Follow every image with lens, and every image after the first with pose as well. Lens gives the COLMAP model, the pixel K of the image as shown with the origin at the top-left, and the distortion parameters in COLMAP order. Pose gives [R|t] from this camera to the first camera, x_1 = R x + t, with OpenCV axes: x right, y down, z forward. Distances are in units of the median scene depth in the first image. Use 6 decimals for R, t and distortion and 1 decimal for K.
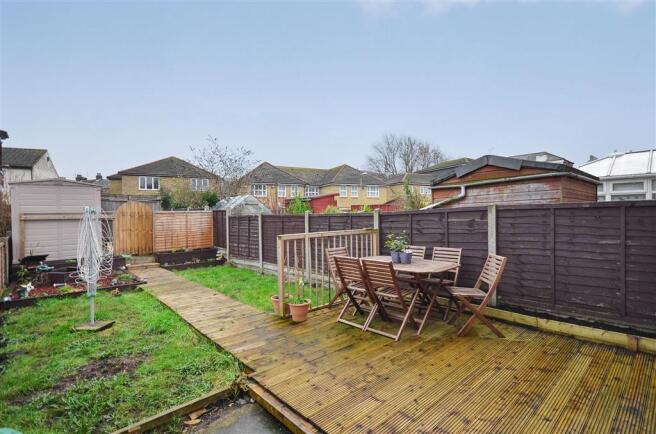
lens RADIAL K [[315.8, 0, 328.8], [0, 315.8, 216.4], [0, 0, 1]] dist [-0.000657, -0.000088]
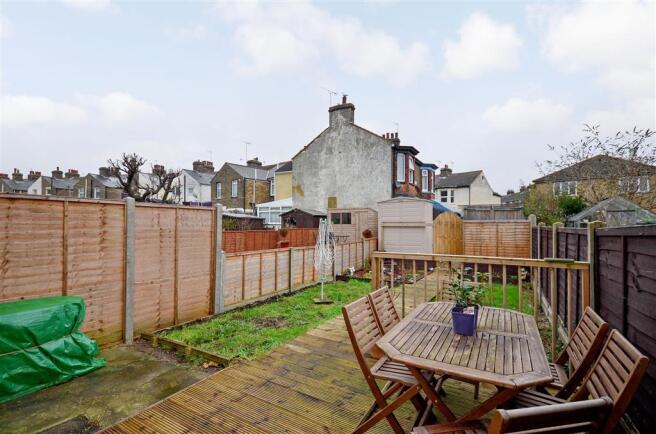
lens RADIAL K [[298.6, 0, 329.2], [0, 298.6, 220.9], [0, 0, 1]] dist [0.000512, 0.000026]
pose [[0.295782, 0.007103, -0.955229, 0.371836], [-0.015119, 0.999882, 0.002753, -0.017081], [0.955136, 0.013628, 0.295854, 0.383552]]
